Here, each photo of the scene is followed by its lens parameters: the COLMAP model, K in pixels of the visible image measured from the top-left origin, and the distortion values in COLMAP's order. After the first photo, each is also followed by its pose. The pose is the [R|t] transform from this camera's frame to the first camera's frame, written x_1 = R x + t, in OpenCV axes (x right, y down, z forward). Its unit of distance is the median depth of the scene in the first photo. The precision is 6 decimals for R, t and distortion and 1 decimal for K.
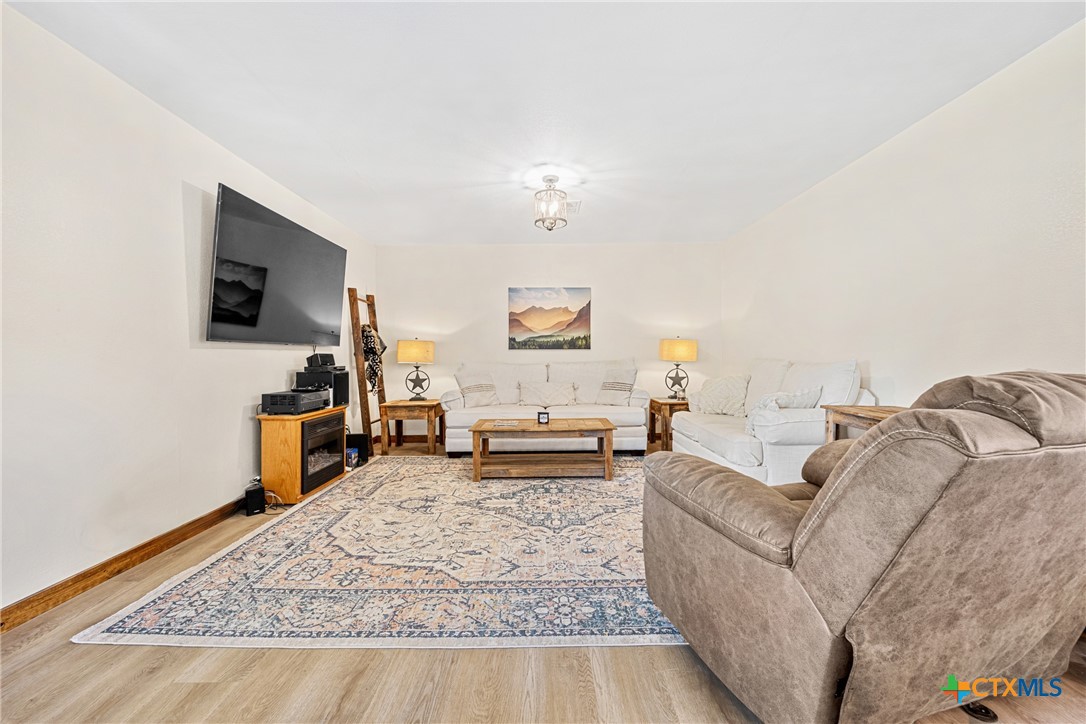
lens RADIAL K [[436.6, 0, 546.1], [0, 436.6, 359.8], [0, 0, 1]] dist [-0.001960, -0.000134]
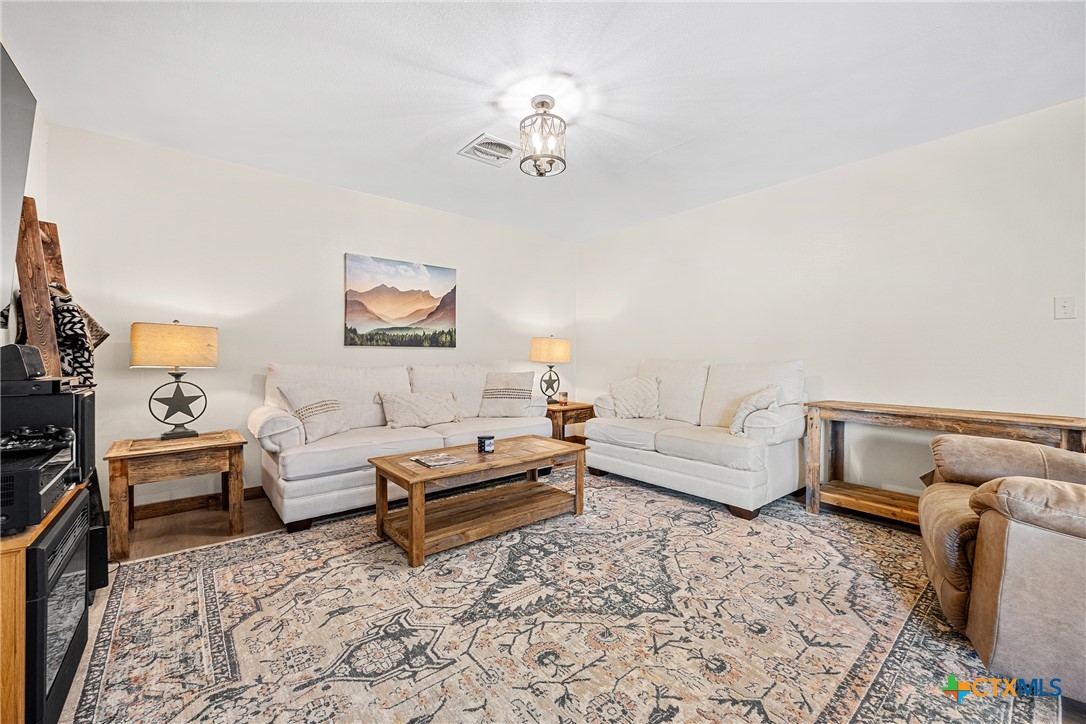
lens RADIAL K [[436.6, 0, 543.4], [0, 436.6, 359.3], [0, 0, 1]] dist [-0.001960, -0.000134]
pose [[0.772786, 0.001583, 0.634665, -0.290423], [0.001040, 0.999992, -0.003761, 0.000087], [-0.634666, 0.003567, 0.772778, 0.309363]]
